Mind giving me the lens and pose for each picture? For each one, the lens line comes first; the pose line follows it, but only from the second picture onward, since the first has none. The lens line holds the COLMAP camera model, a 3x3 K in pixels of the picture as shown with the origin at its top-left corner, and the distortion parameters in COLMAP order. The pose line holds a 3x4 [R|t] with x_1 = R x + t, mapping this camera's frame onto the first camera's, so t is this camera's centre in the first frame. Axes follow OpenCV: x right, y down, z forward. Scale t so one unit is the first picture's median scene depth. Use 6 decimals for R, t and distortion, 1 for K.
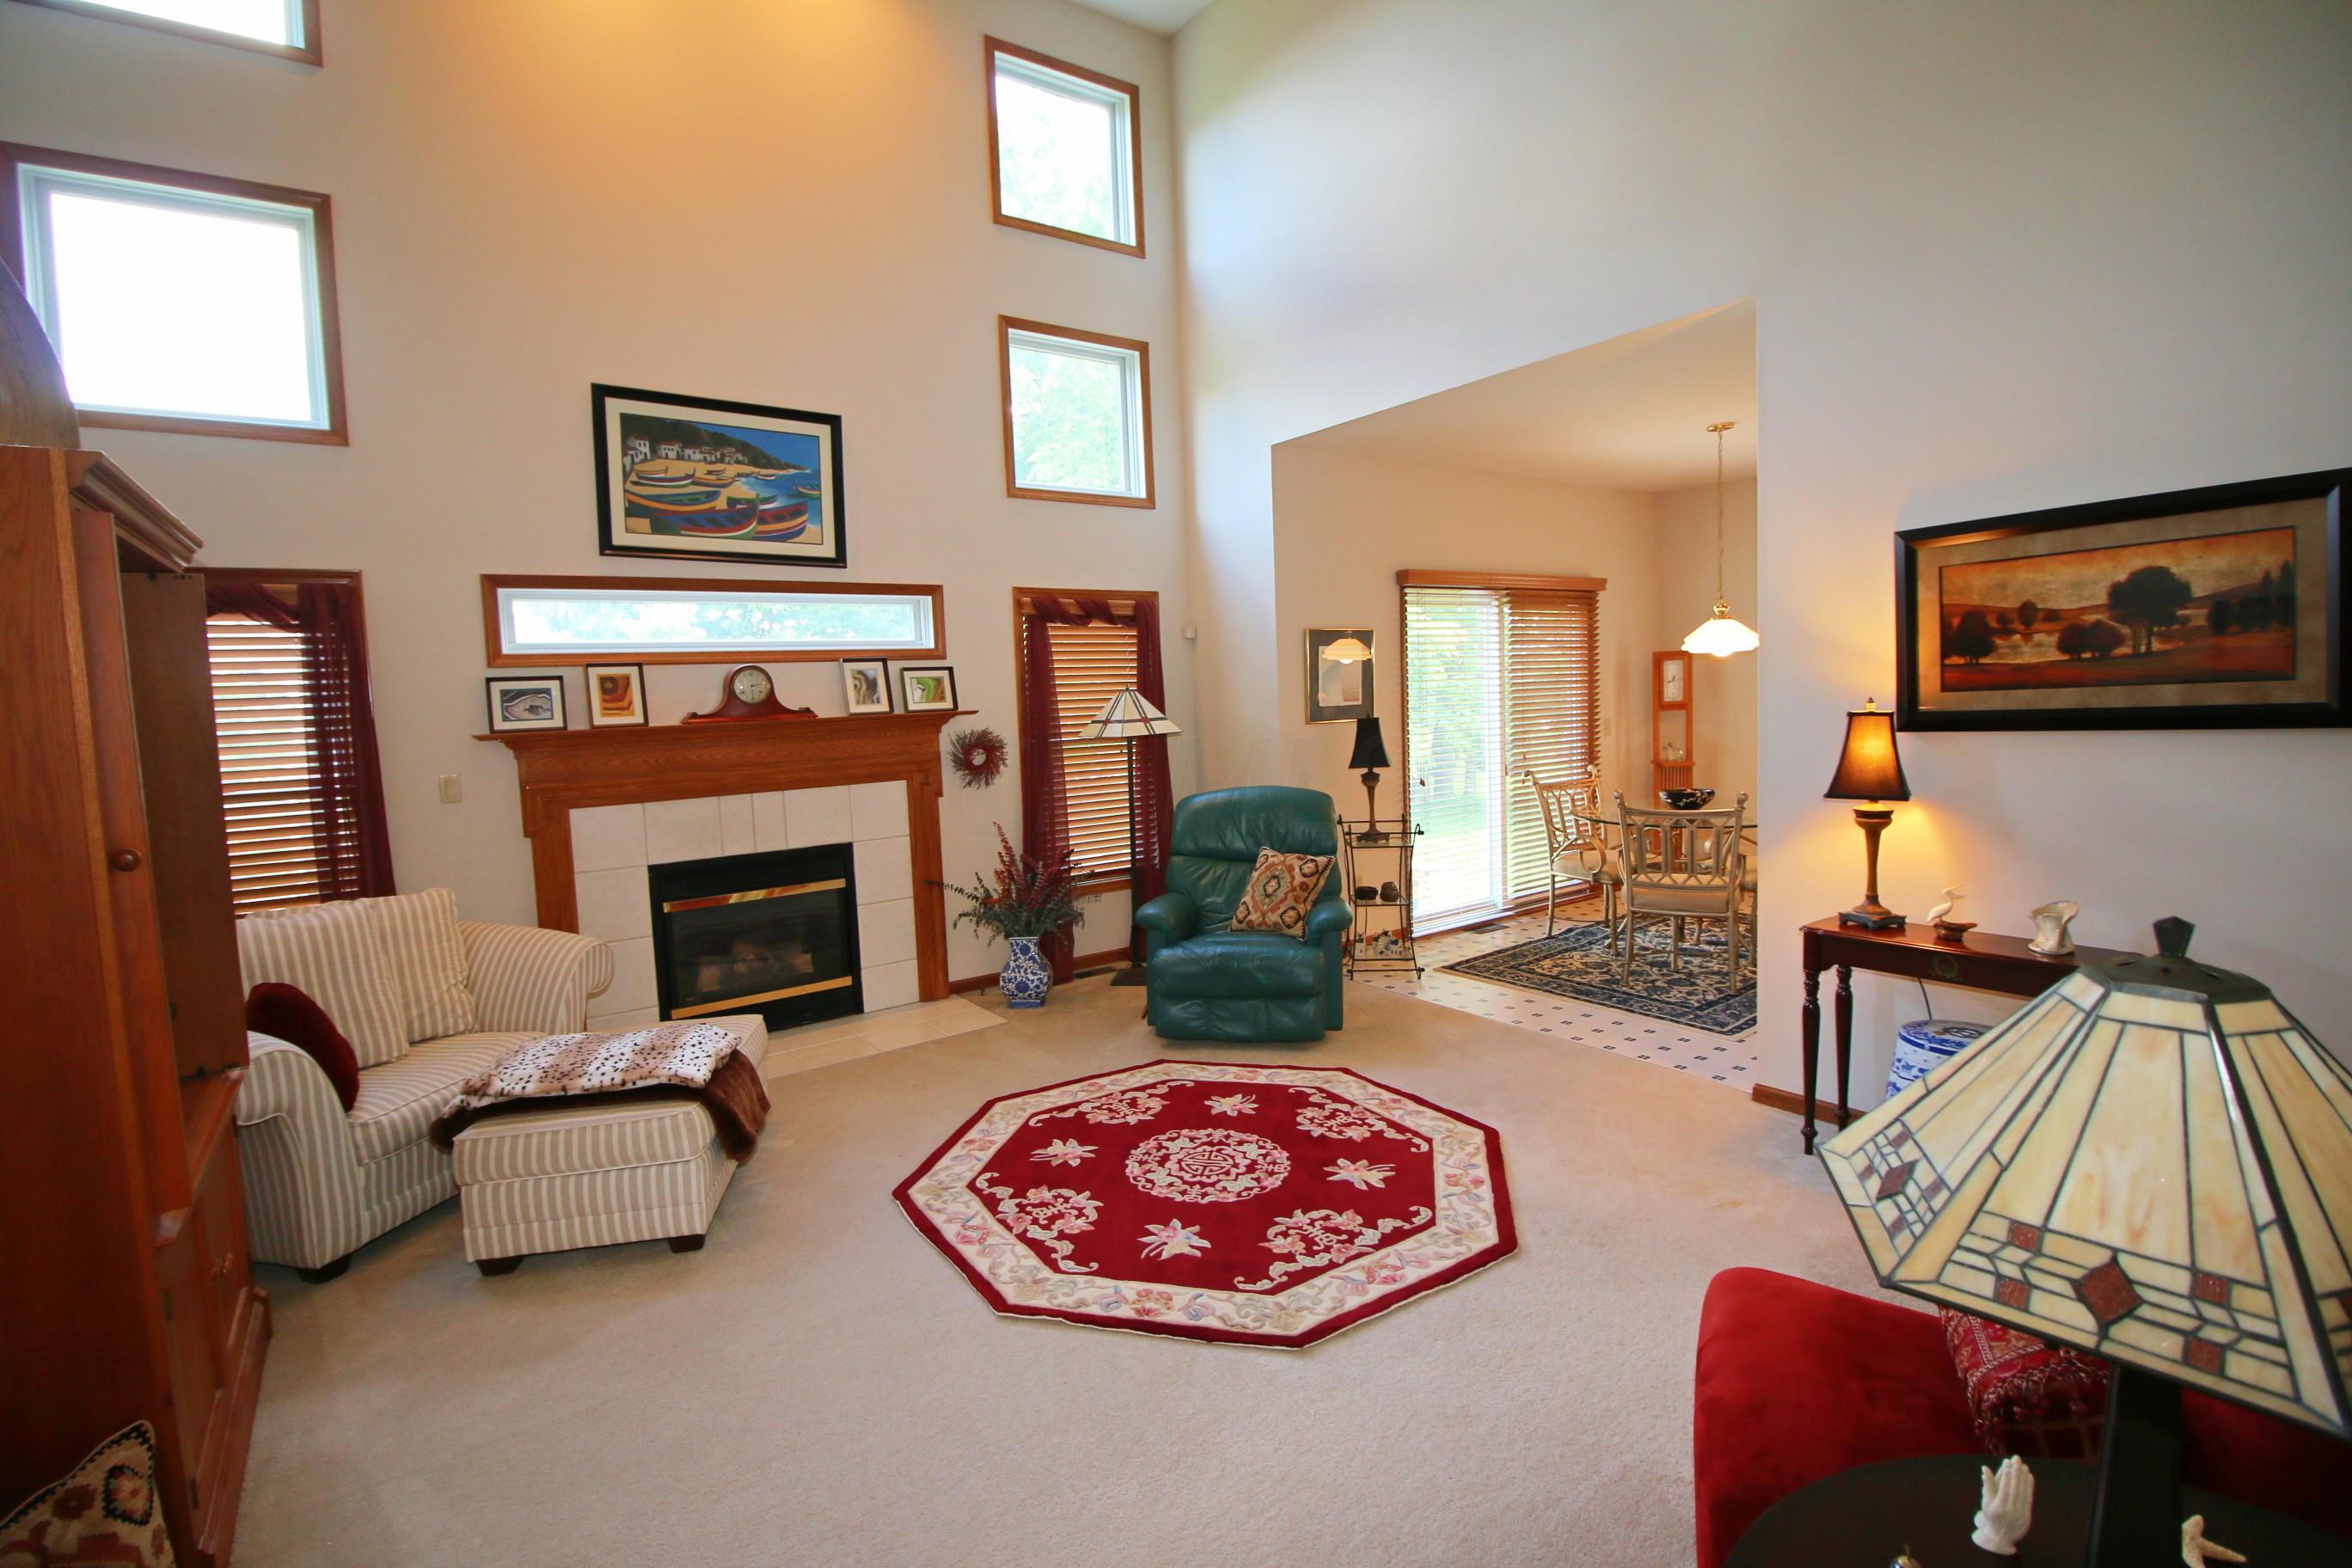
lens RADIAL K [[1084.3, 0, 1177.5], [0, 1084.3, 770.4], [0, 0, 1]] dist [-0.000612, -0.000113]
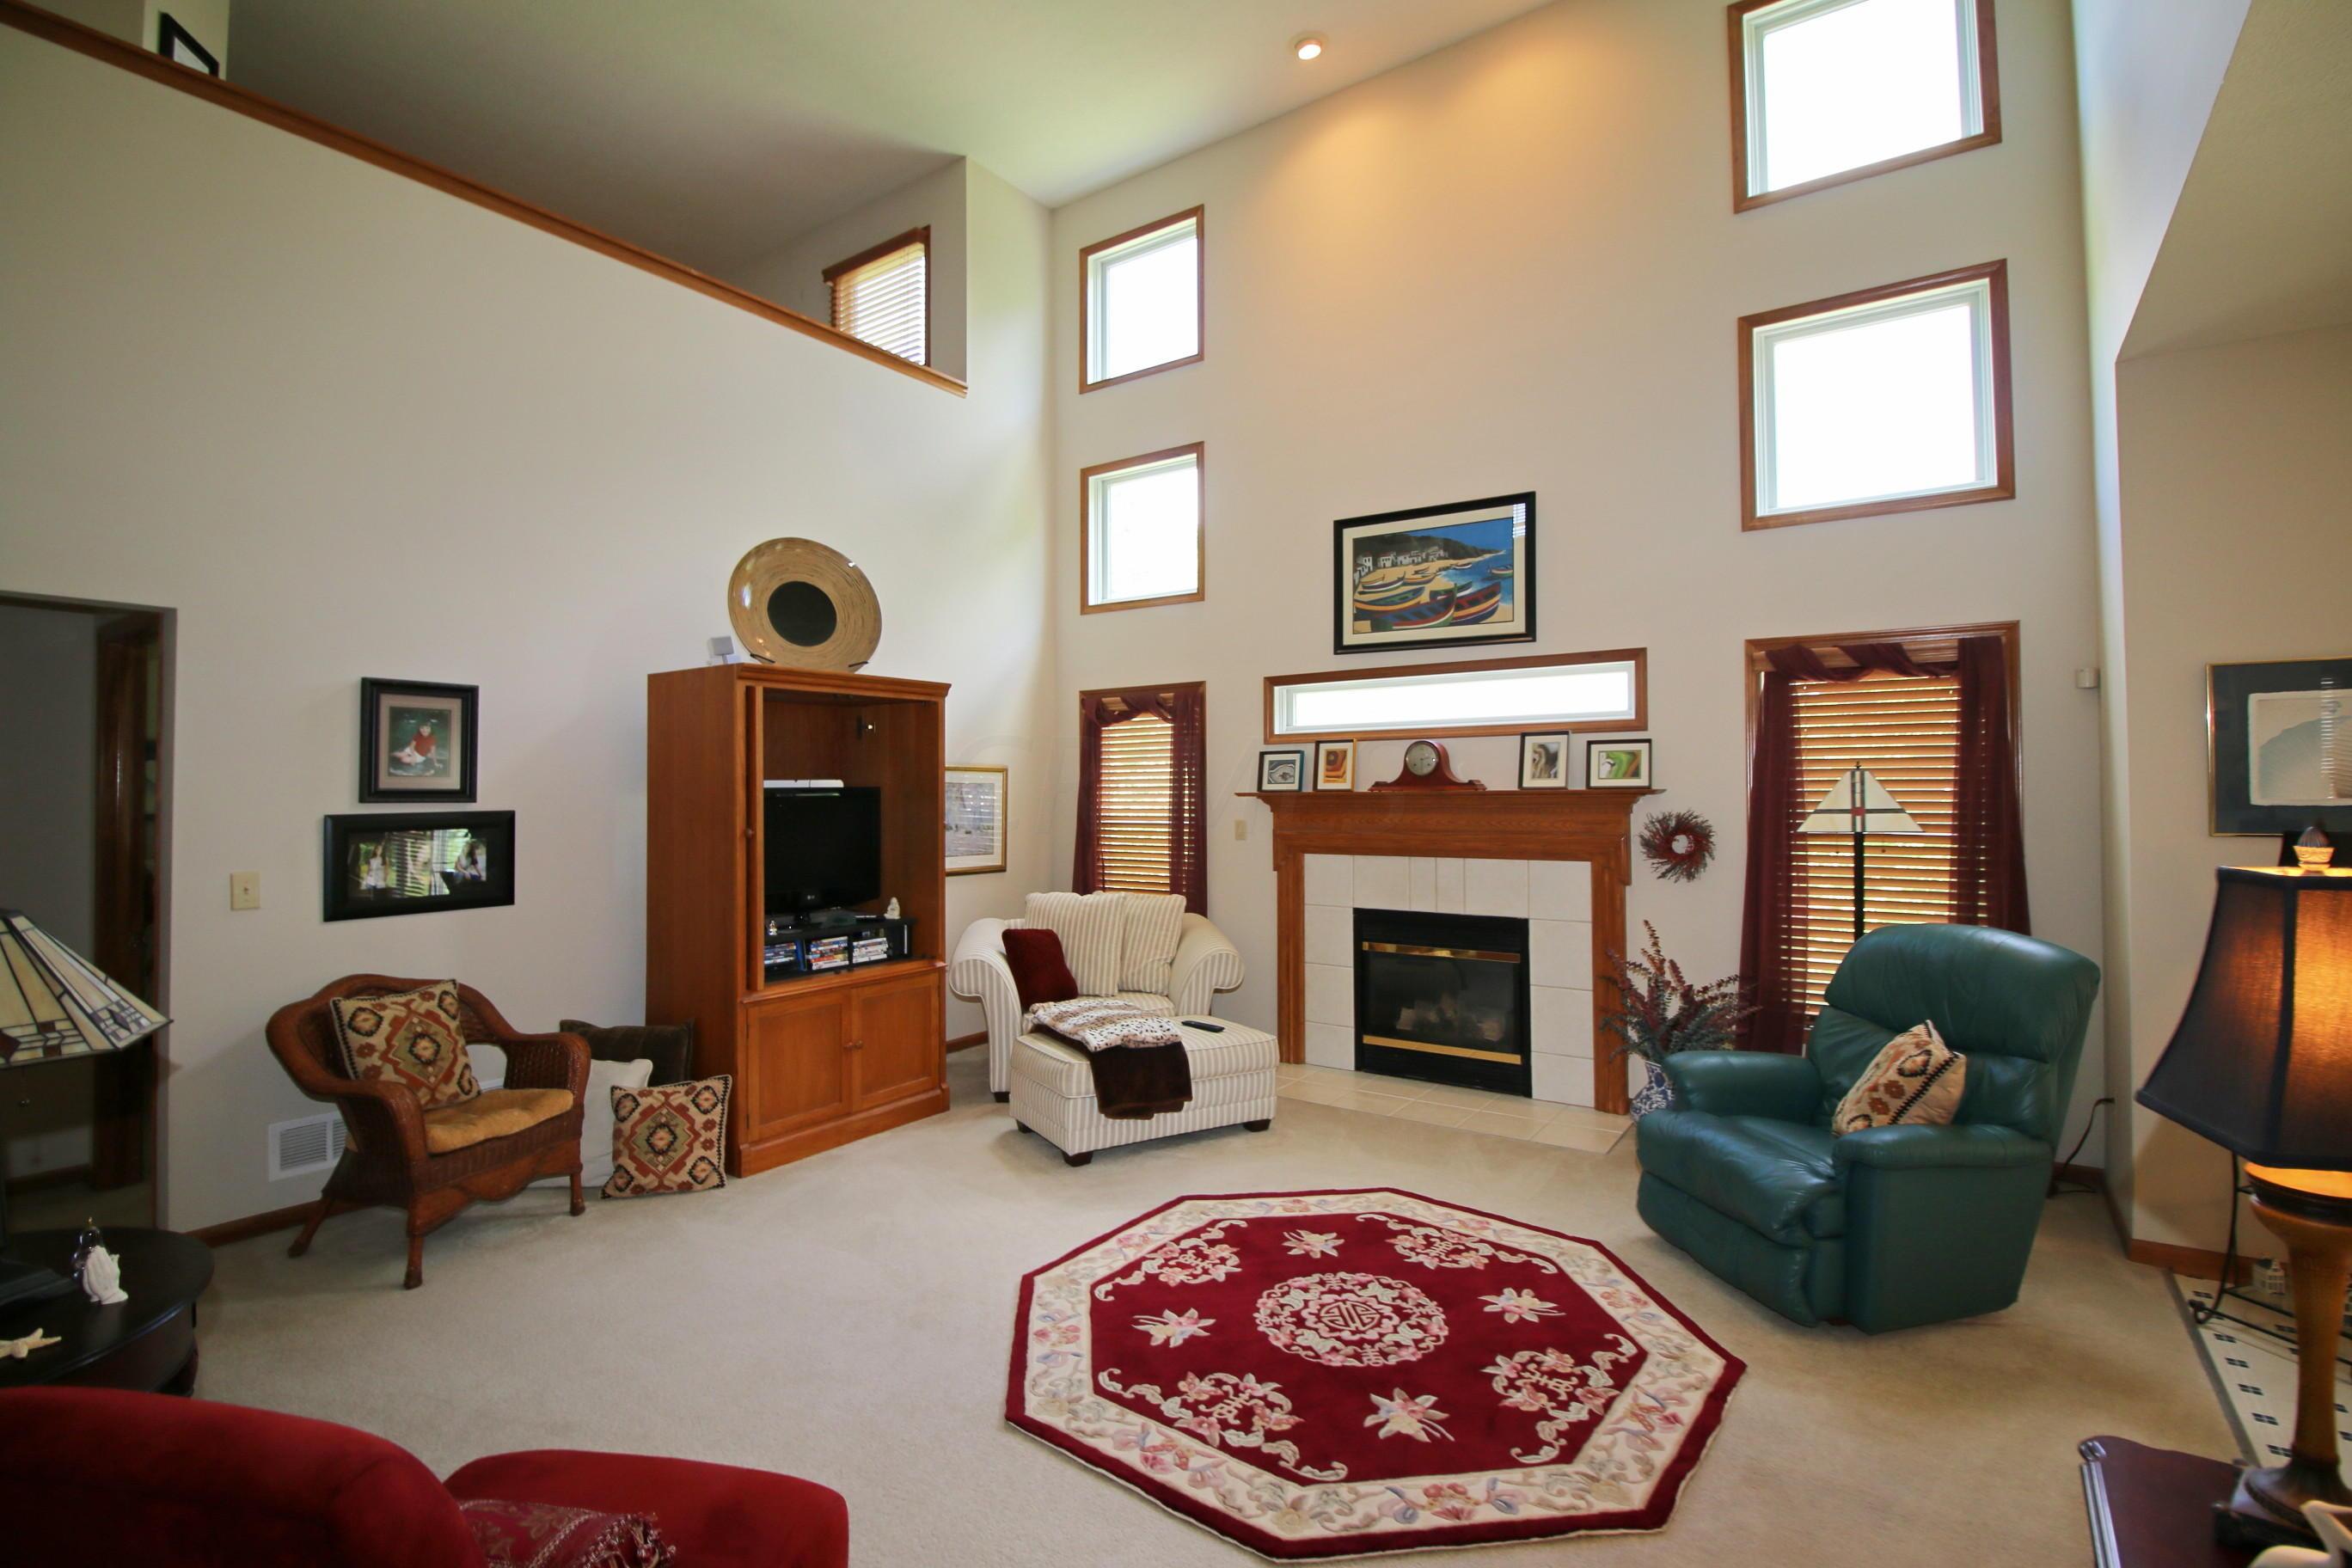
lens RADIAL K [[1096.2, 0, 1170.8], [0, 1096.2, 767.0], [0, 0, 1]] dist [-0.002982, -0.000588]
pose [[0.323835, 0.016066, -0.945977, 0.626079], [-0.077372, 0.996957, -0.009555, -0.042595], [0.942945, 0.076286, 0.324092, 0.429864]]
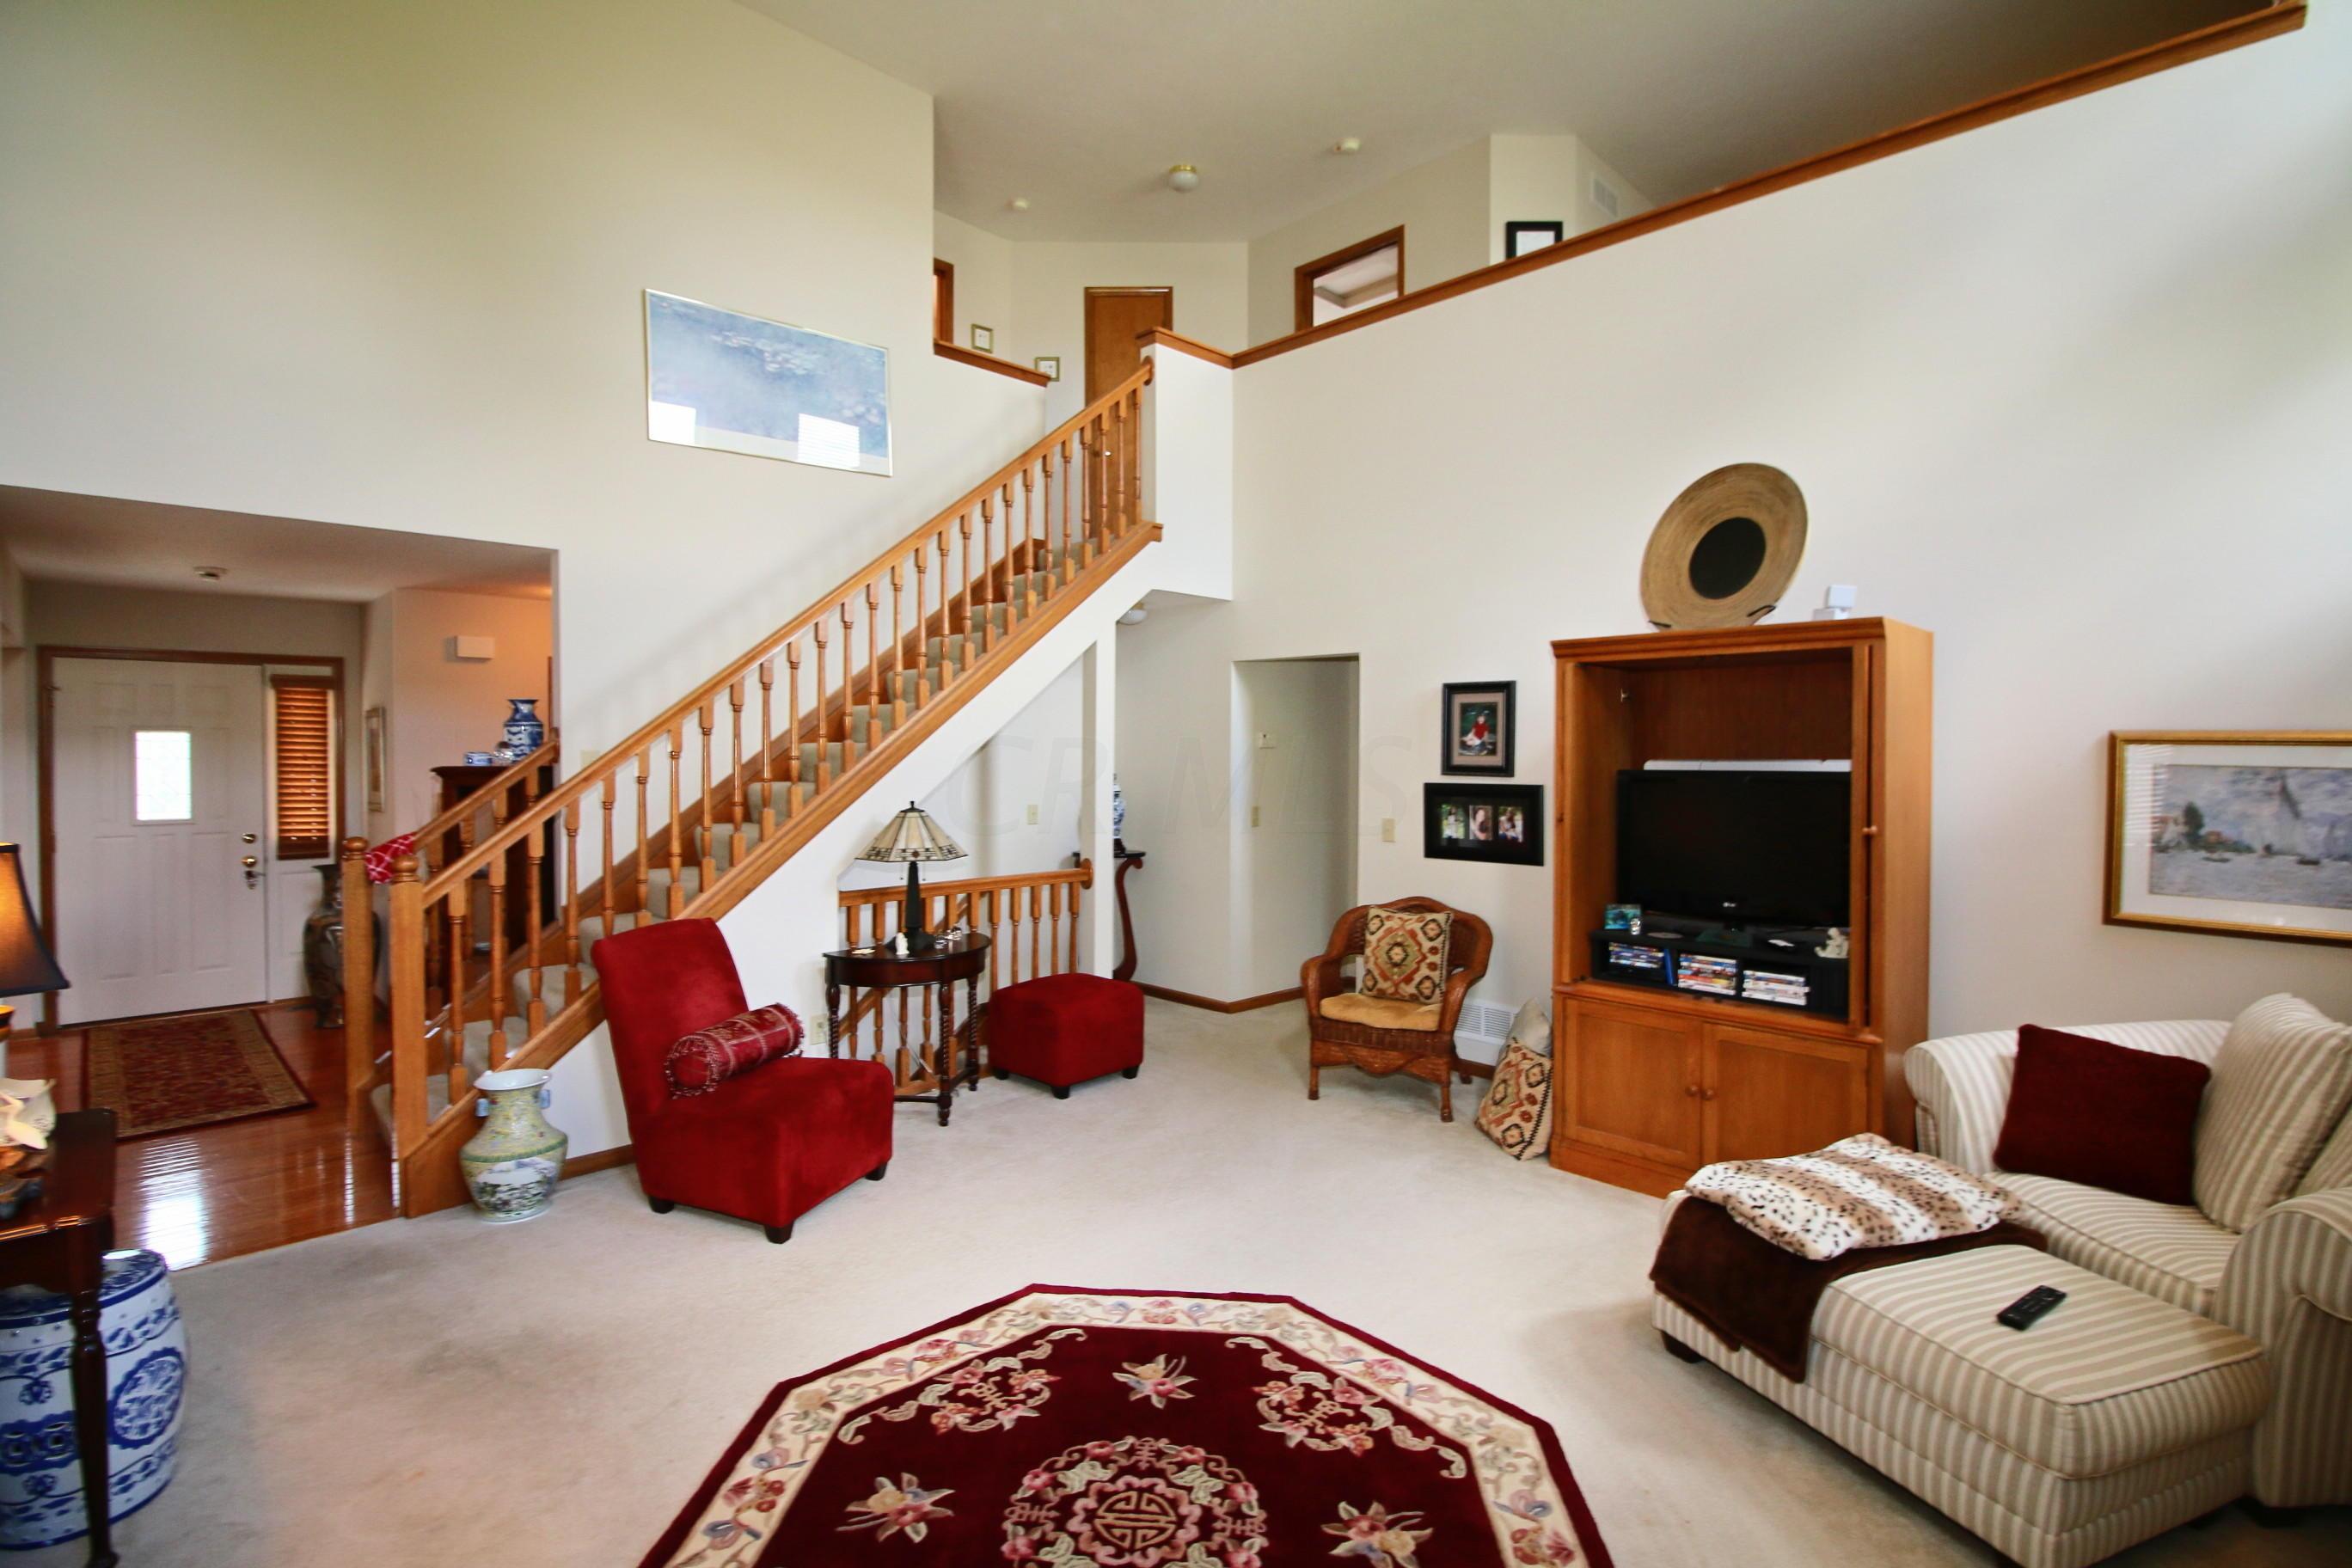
lens RADIAL K [[1096.2, 0, 1170.8], [0, 1096.2, 767.0], [0, 0, 1]] dist [-0.002982, -0.000588]
pose [[-0.988905, 0.037731, -0.143681, 0.063957], [0.023990, 0.995073, 0.096197, -0.103610], [0.146602, 0.091683, -0.984938, 1.243476]]
